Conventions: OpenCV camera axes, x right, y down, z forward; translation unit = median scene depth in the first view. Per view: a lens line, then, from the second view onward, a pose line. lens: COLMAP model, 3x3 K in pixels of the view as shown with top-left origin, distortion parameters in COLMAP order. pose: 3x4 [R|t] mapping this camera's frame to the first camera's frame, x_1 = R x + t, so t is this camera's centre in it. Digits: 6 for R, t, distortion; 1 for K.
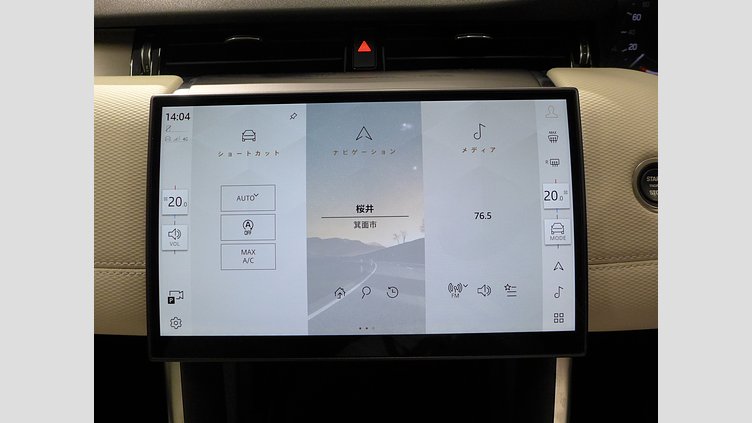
lens RADIAL K [[420.9, 0, 371.4], [0, 420.9, 205.1], [0, 0, 1]] dist [-0.052625, 0.009161]
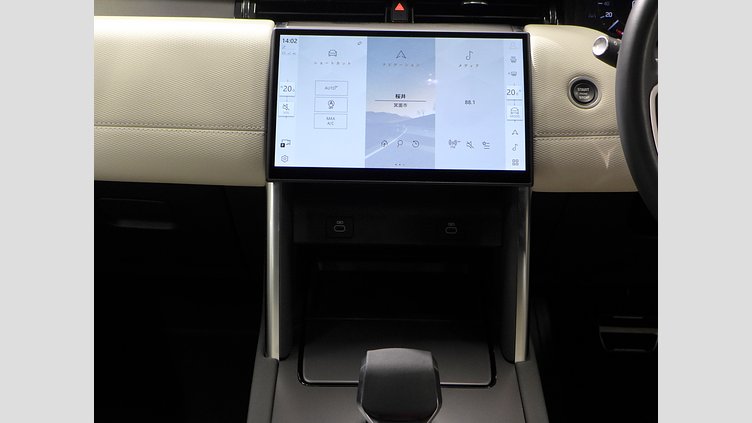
lens RADIAL K [[895.1, 0, 375.4], [0, 895.1, 209.4], [0, 0, 1]] dist [-0.007676, 0.000000]
pose [[0.999433, 0.032918, 0.007063, -0.126835], [-0.031249, 0.985078, -0.169251, 1.066787], [-0.012529, 0.168934, 0.985548, -2.465559]]
